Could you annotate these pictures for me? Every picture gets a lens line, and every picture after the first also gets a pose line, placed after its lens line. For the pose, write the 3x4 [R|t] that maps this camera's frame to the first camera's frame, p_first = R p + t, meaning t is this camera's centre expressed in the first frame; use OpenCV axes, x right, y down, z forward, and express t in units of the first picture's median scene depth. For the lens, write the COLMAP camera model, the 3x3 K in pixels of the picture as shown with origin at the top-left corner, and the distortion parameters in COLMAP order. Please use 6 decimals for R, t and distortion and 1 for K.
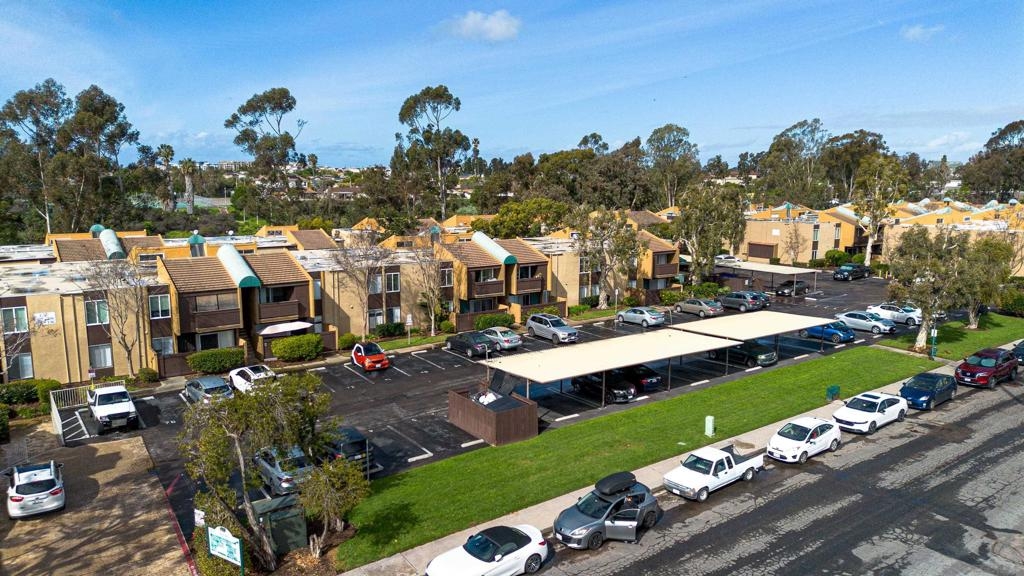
lens RADIAL K [[719.4, 0, 512.0], [0, 719.4, 288.0], [0, 0, 1]] dist [0.093190, -0.103805]
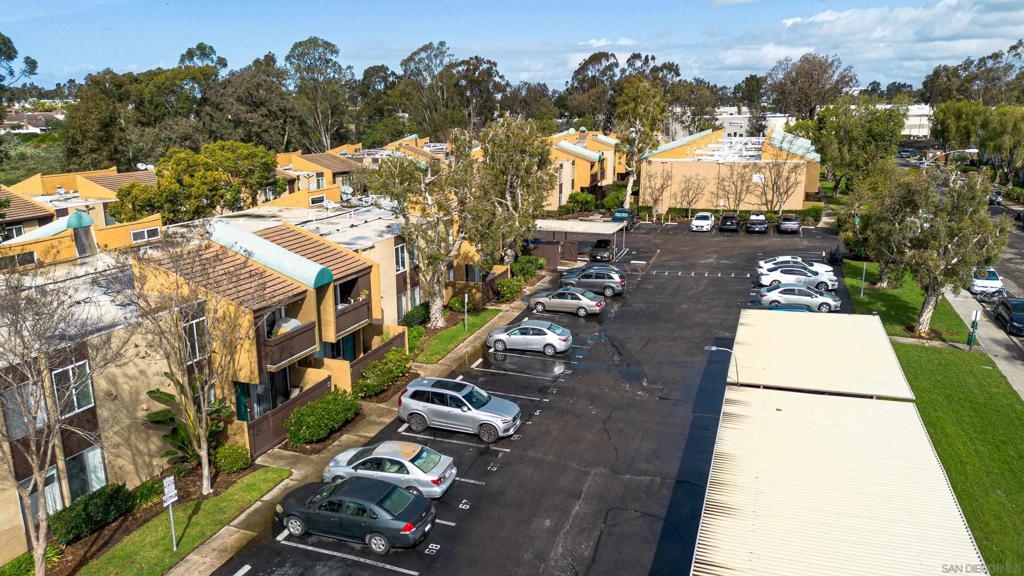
lens RADIAL K [[719.4, 0, 512.0], [0, 719.4, 288.0], [0, 0, 1]] dist [0.093190, -0.103805]
pose [[0.824560, -0.146310, 0.546529, -0.161142], [0.095204, 0.988091, 0.120883, -0.076623], [-0.557707, -0.047644, 0.828670, 0.501843]]
